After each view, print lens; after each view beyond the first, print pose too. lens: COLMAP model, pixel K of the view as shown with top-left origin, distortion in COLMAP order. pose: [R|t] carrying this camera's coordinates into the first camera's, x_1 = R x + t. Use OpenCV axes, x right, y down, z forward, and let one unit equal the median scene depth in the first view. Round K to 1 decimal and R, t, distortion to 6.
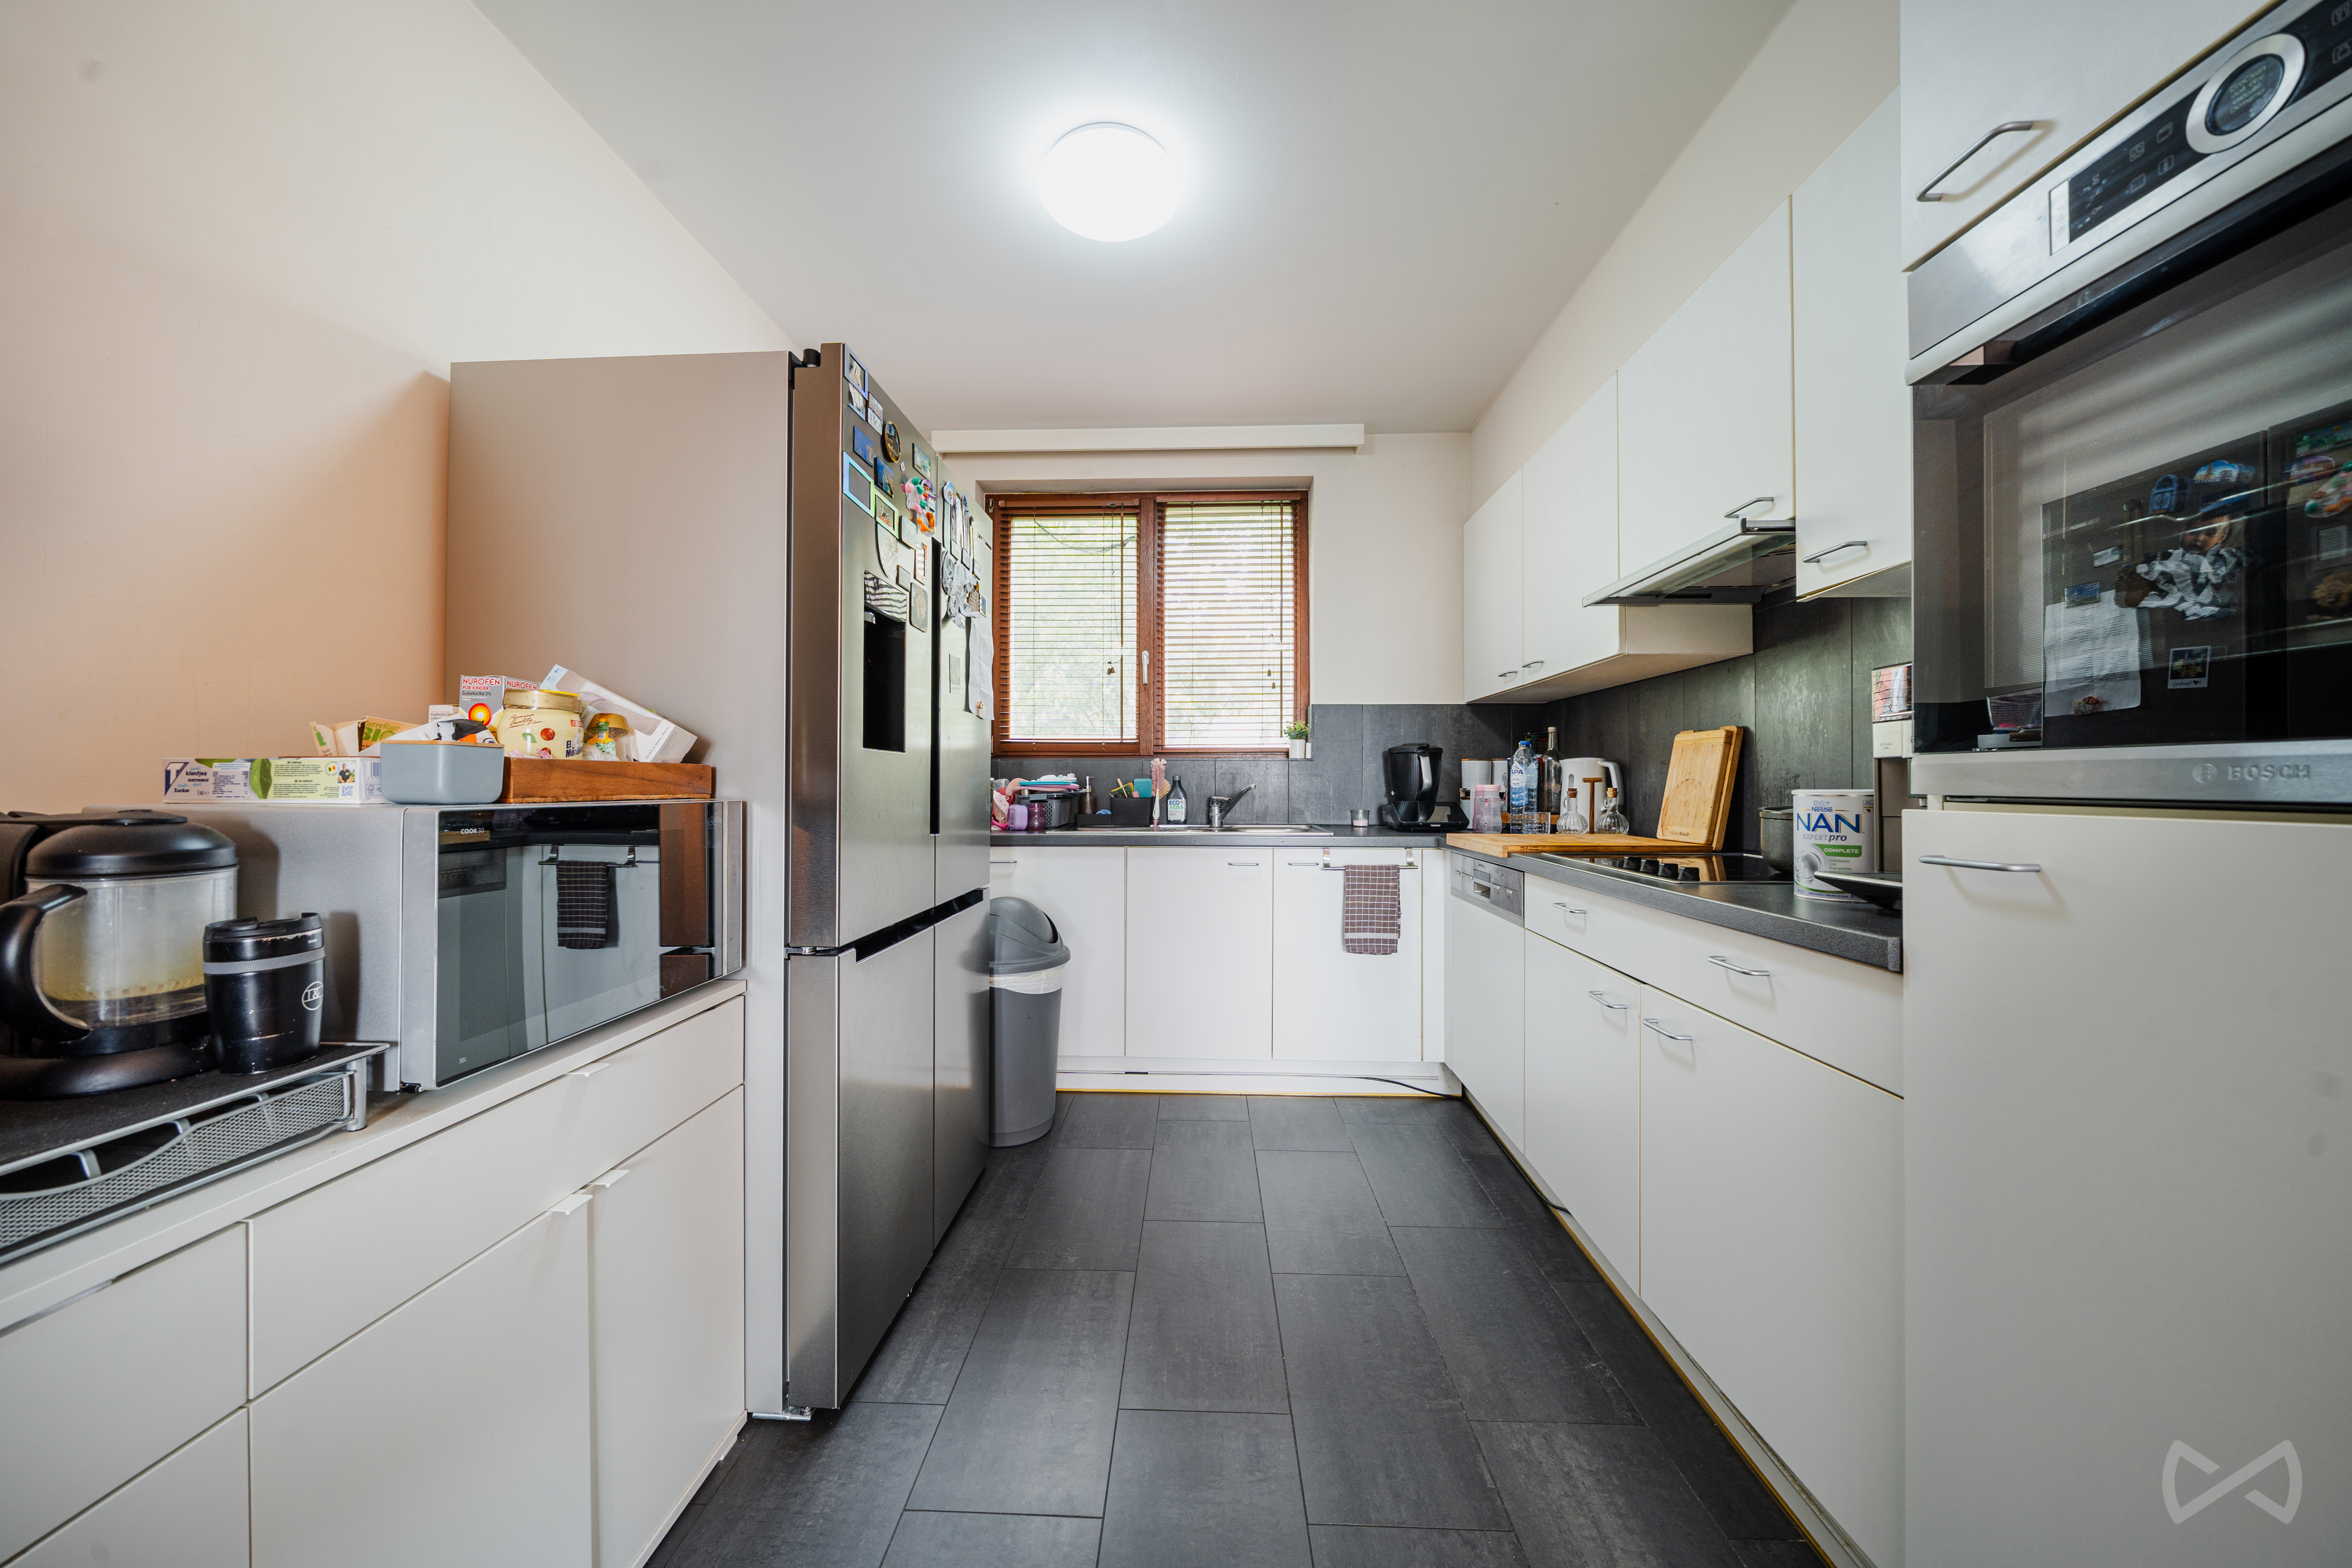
lens RADIAL K [[783.0, 0, 1164.6], [0, 783.0, 786.2], [0, 0, 1]] dist [-0.007170, 0.002114]
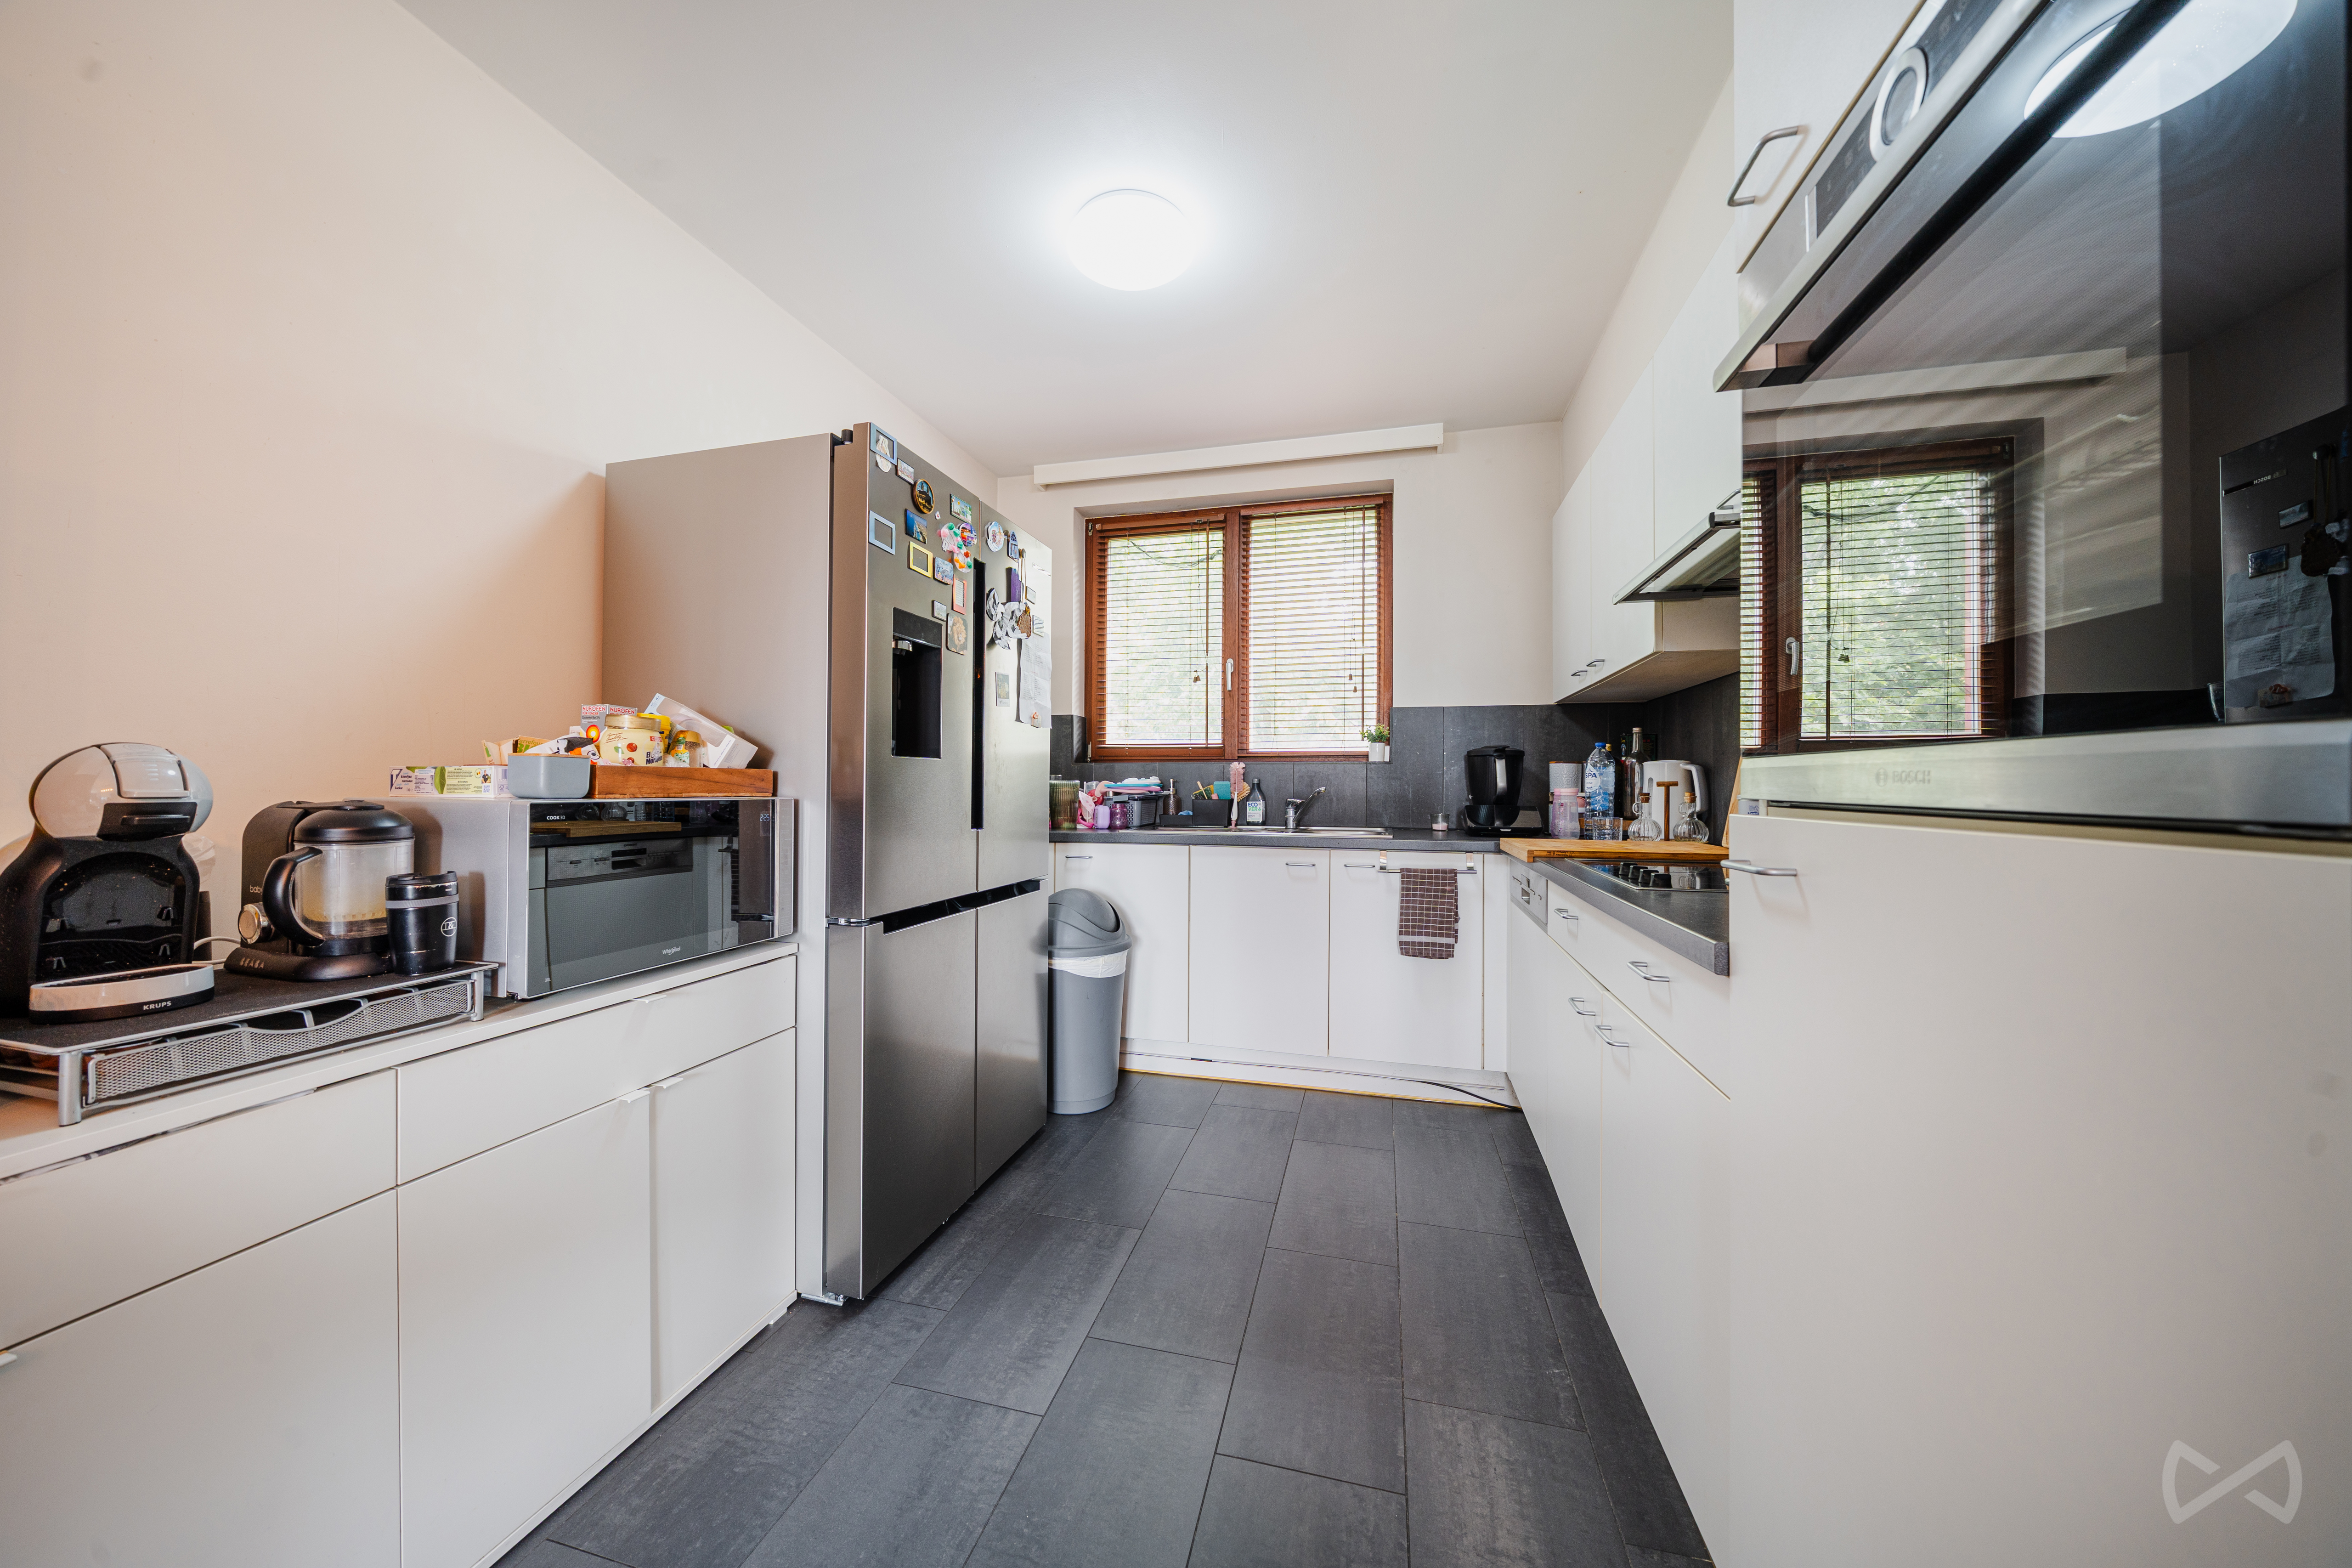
lens RADIAL K [[784.2, 0, 1175.4], [0, 784.2, 789.8], [0, 0, 1]] dist [-0.001000, -0.000080]
pose [[0.976975, 0.004094, -0.213316, 0.260920], [-0.003931, 0.999992, 0.001190, 0.000702], [0.213319, -0.000324, 0.976983, -0.073831]]
